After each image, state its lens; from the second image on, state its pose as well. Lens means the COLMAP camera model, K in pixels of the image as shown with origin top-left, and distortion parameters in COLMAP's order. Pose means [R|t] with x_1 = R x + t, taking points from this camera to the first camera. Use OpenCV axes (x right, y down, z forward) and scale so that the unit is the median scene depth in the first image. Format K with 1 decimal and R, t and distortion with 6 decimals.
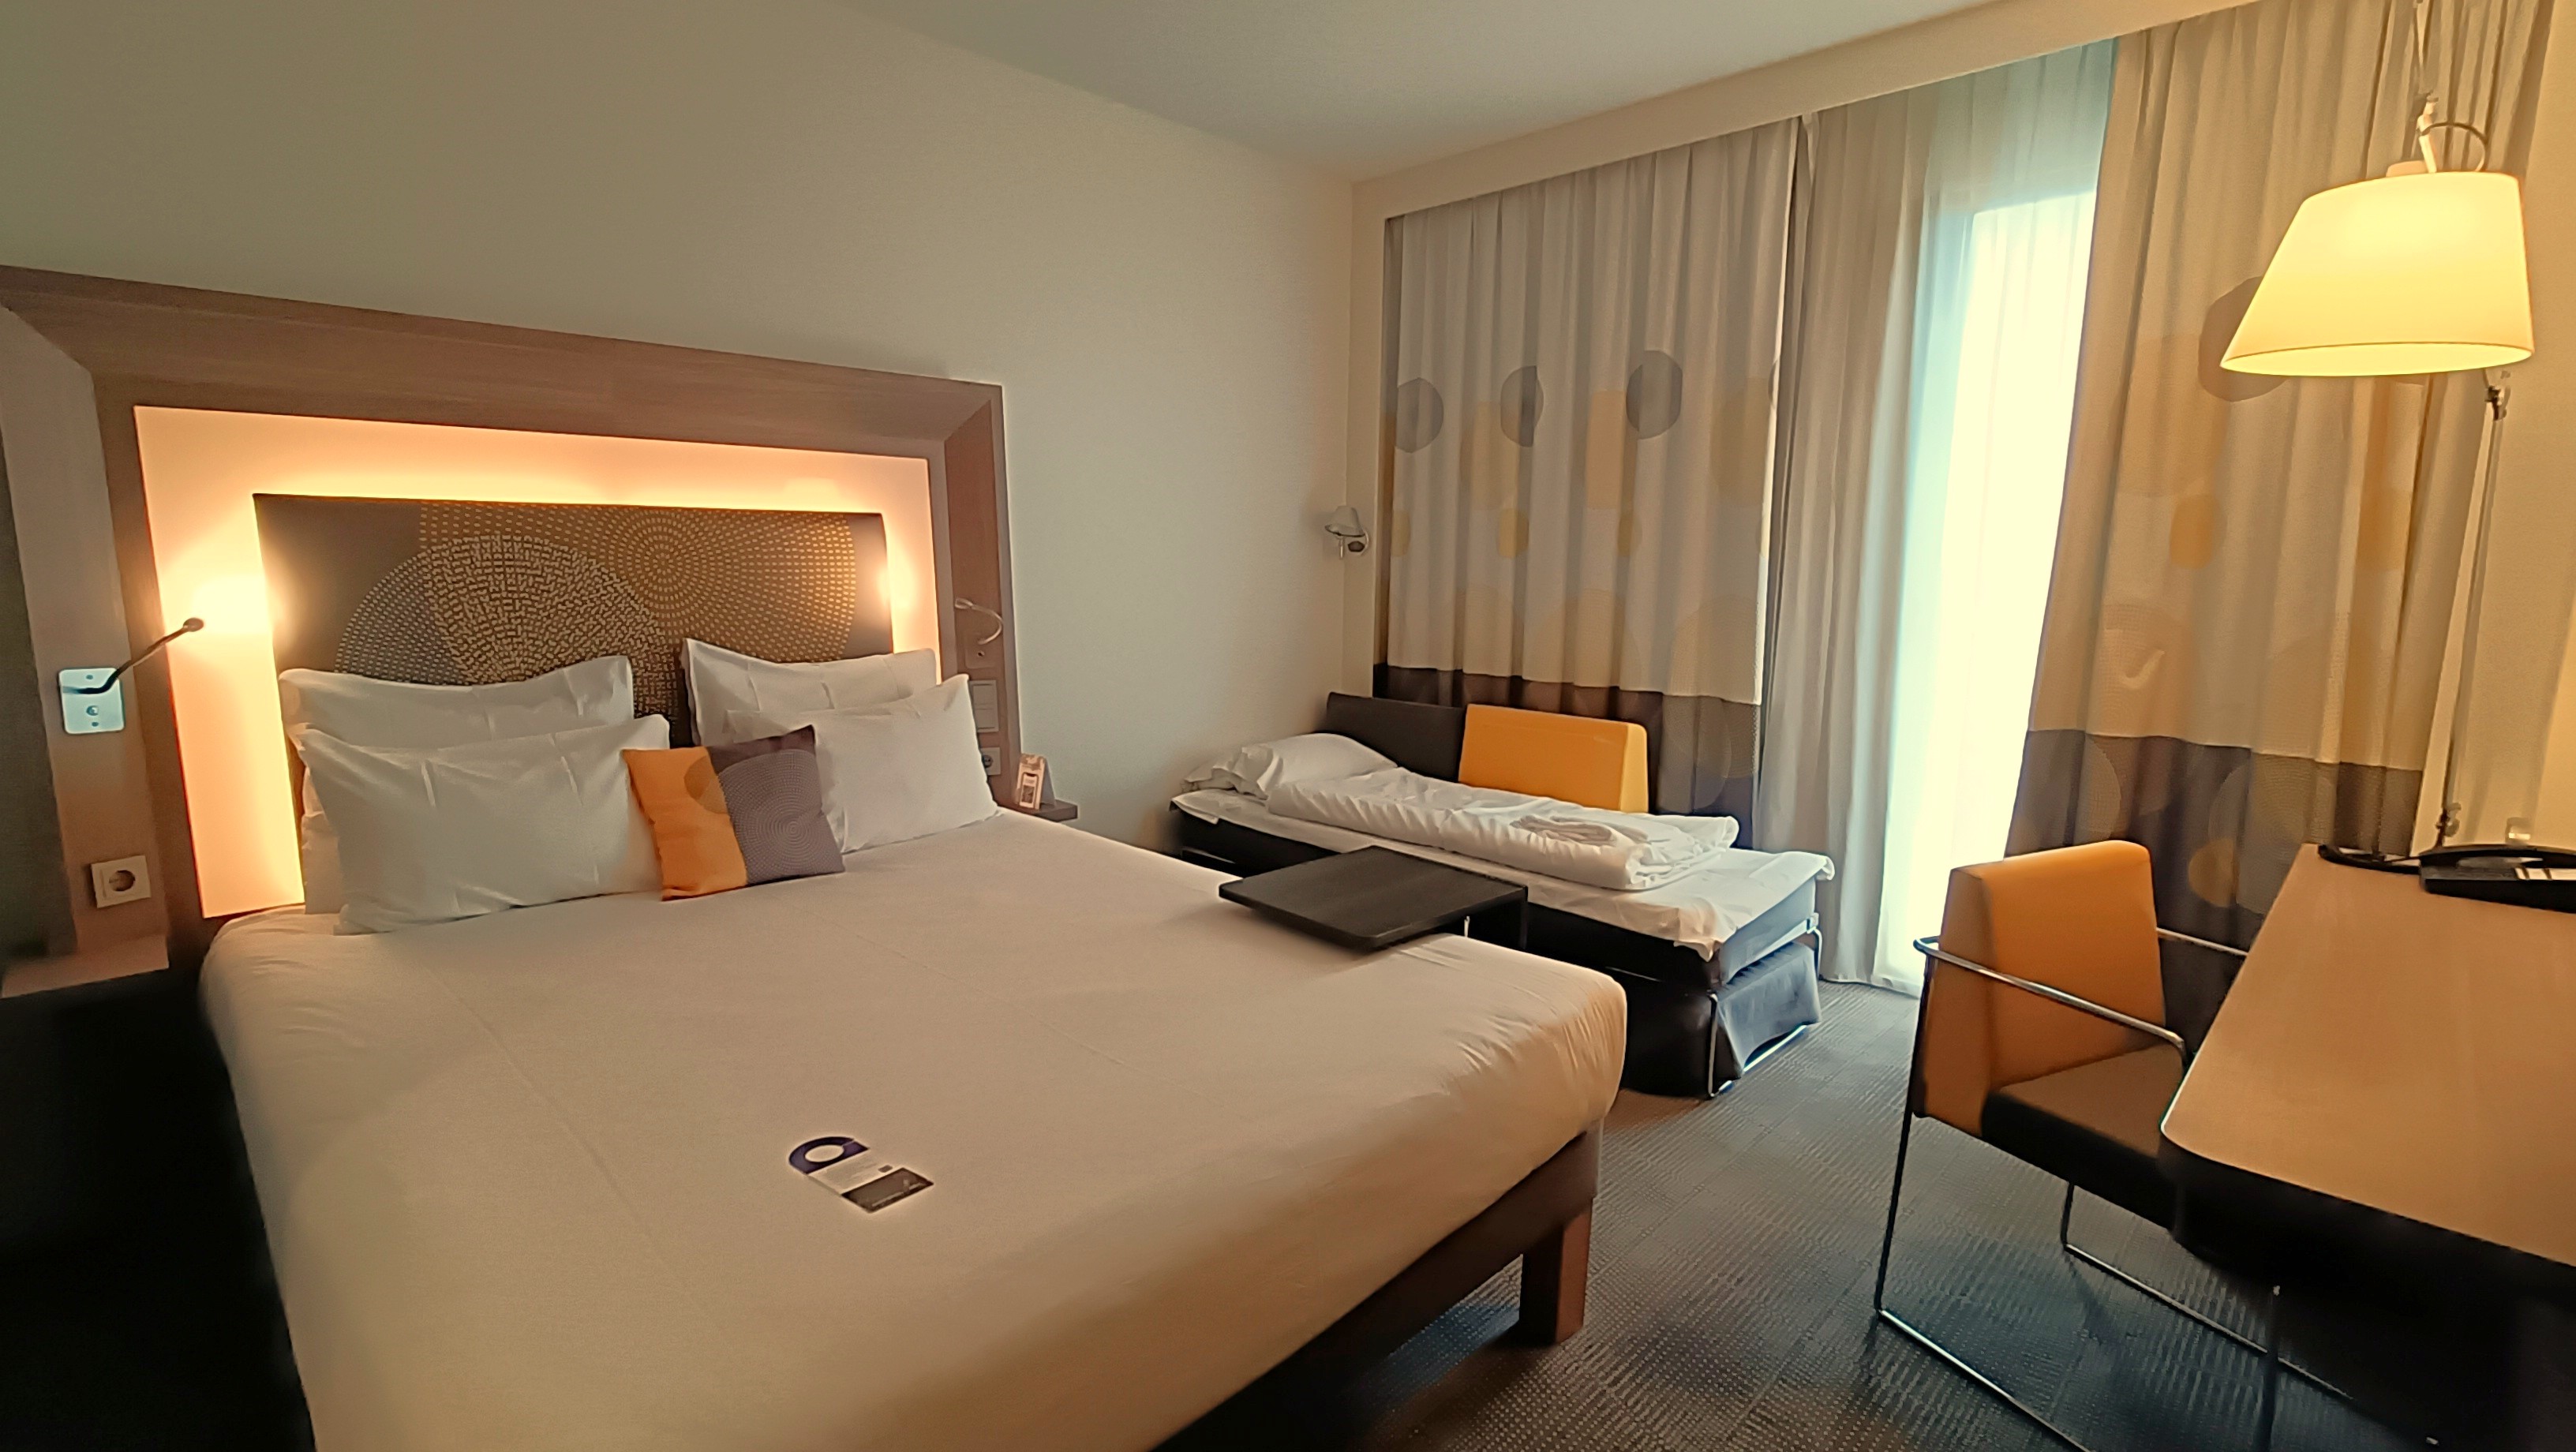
lens RADIAL K [[1144.5, 0, 1276.7], [0, 1144.5, 723.7], [0, 0, 1]] dist [-0.002957, -0.000031]
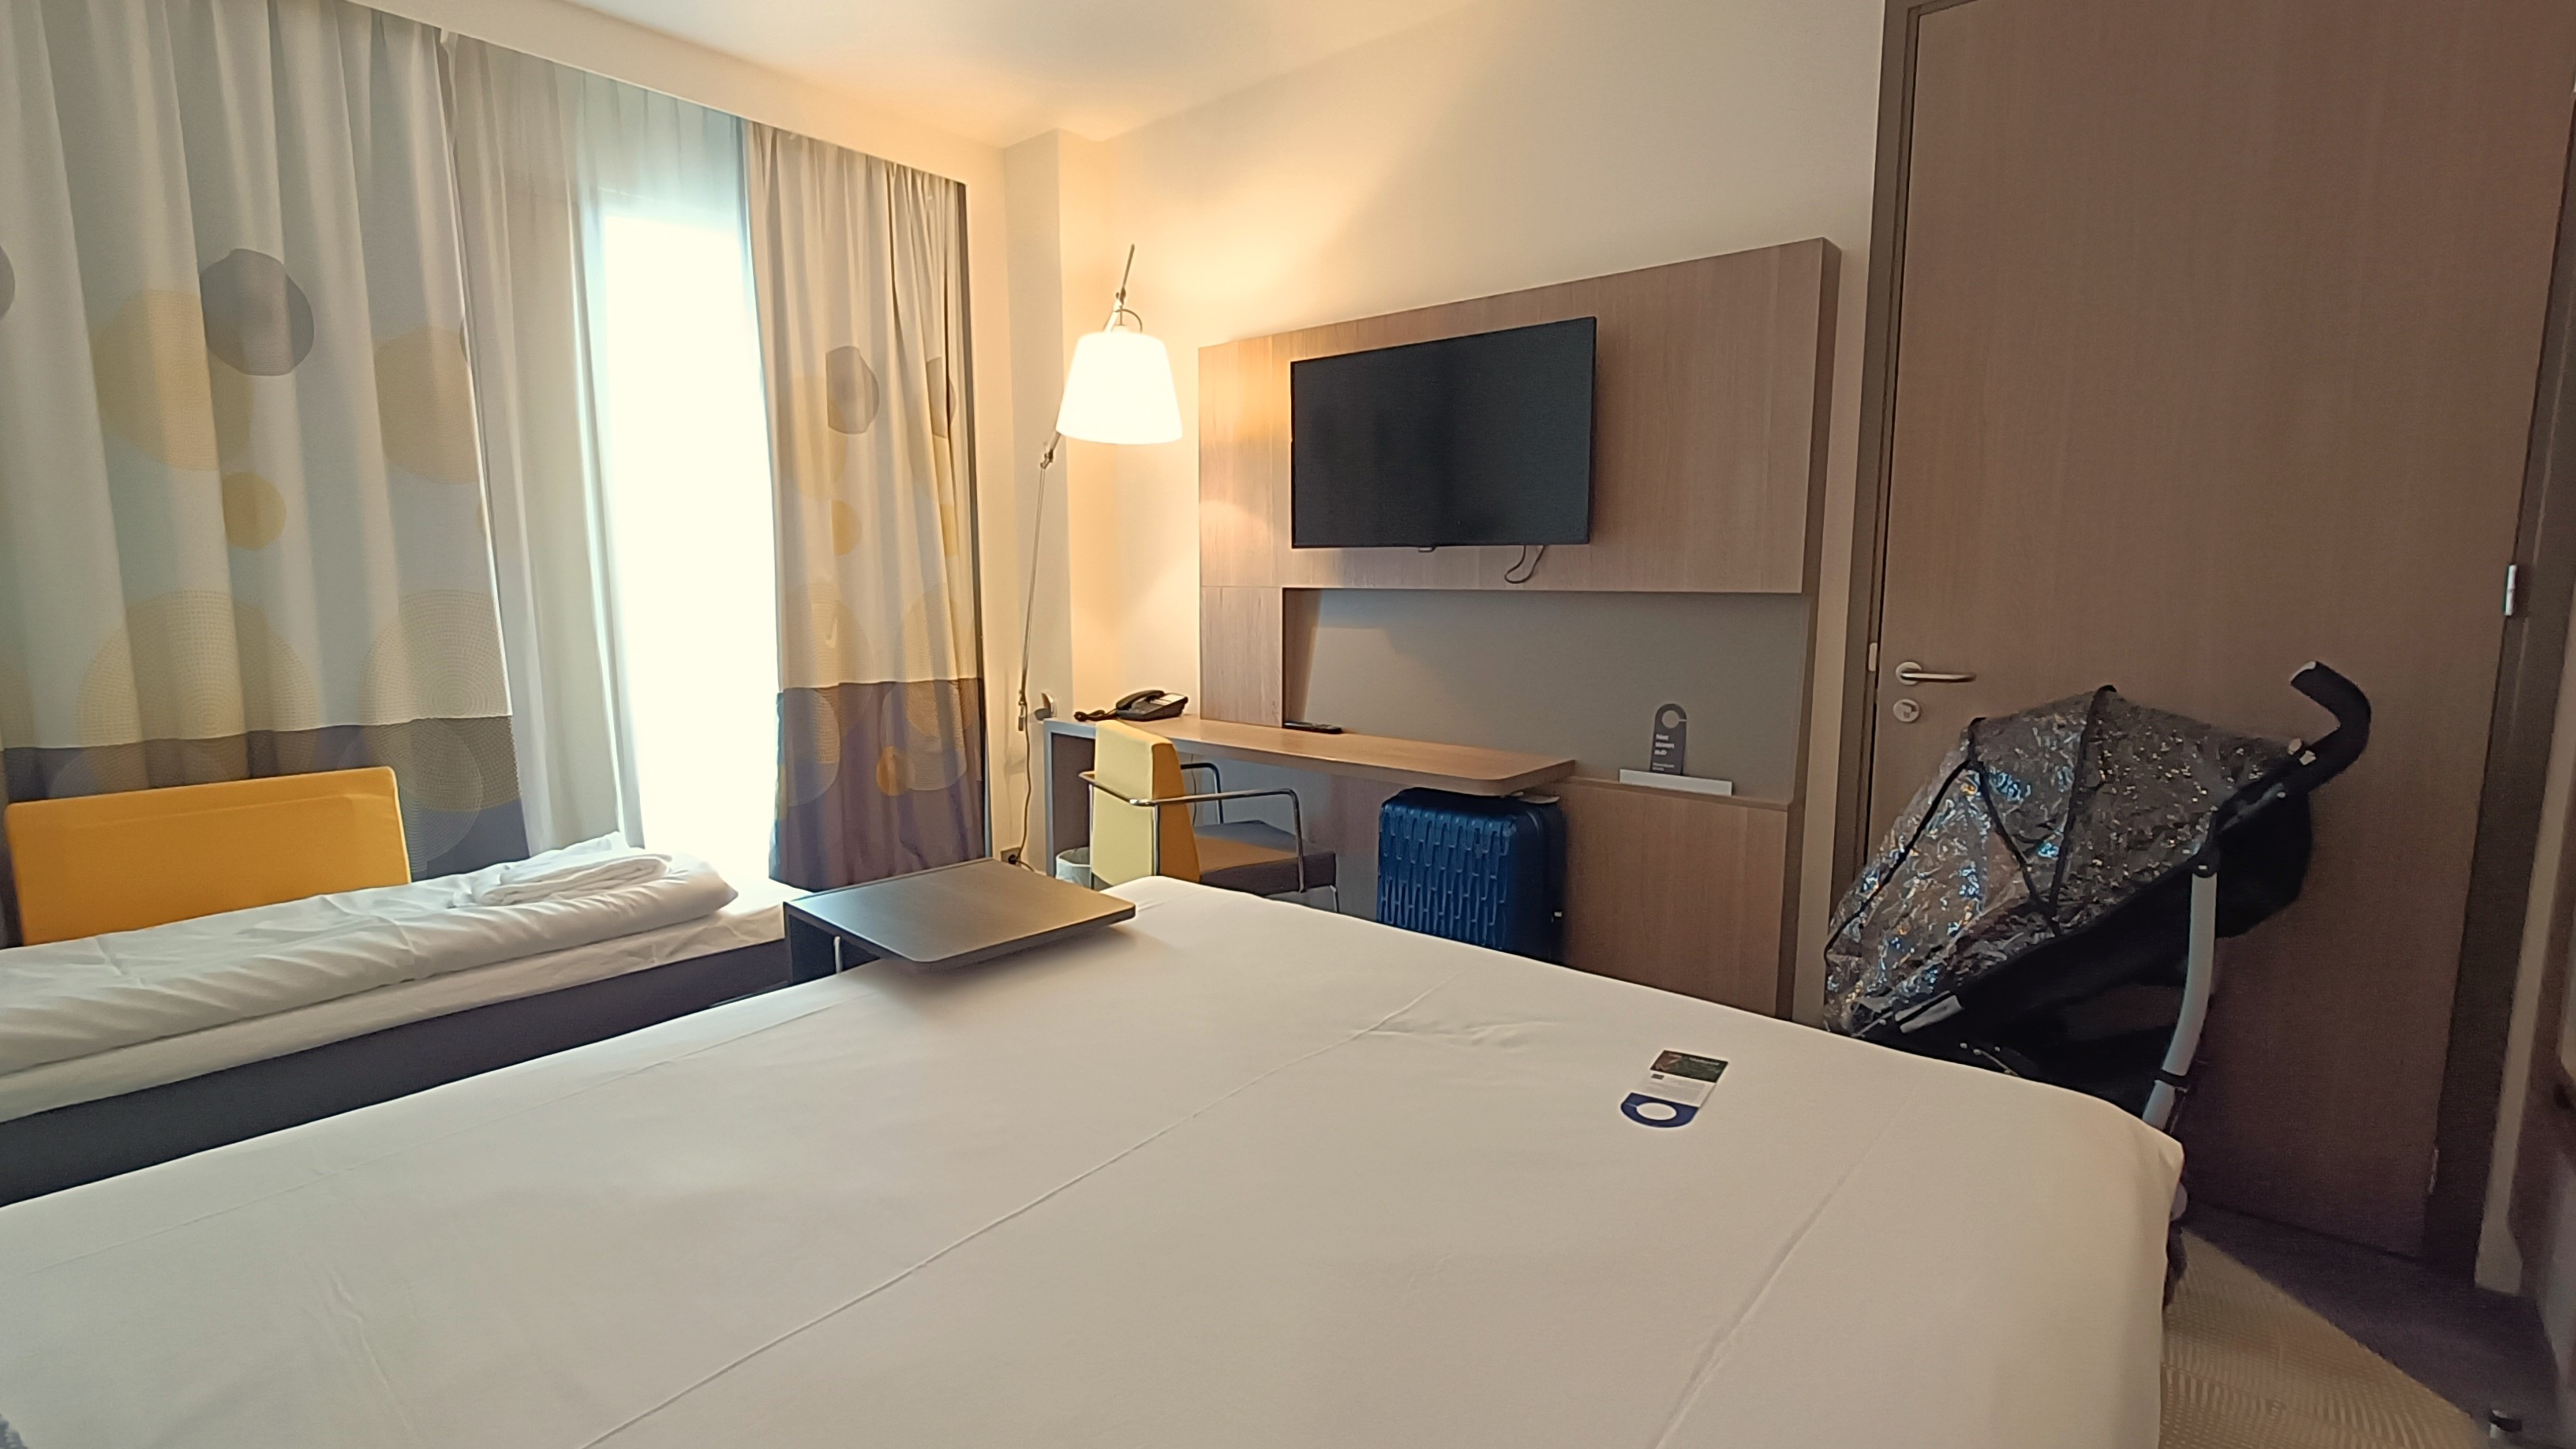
lens RADIAL K [[1144.5, 0, 1275.9], [0, 1144.5, 721.9], [0, 0, 1]] dist [-0.002957, -0.000031]
pose [[-0.052108, -0.139564, 0.988841, -0.529052], [0.151430, 0.977632, 0.145961, -0.057410], [-0.987094, 0.157346, -0.029809, 0.529075]]
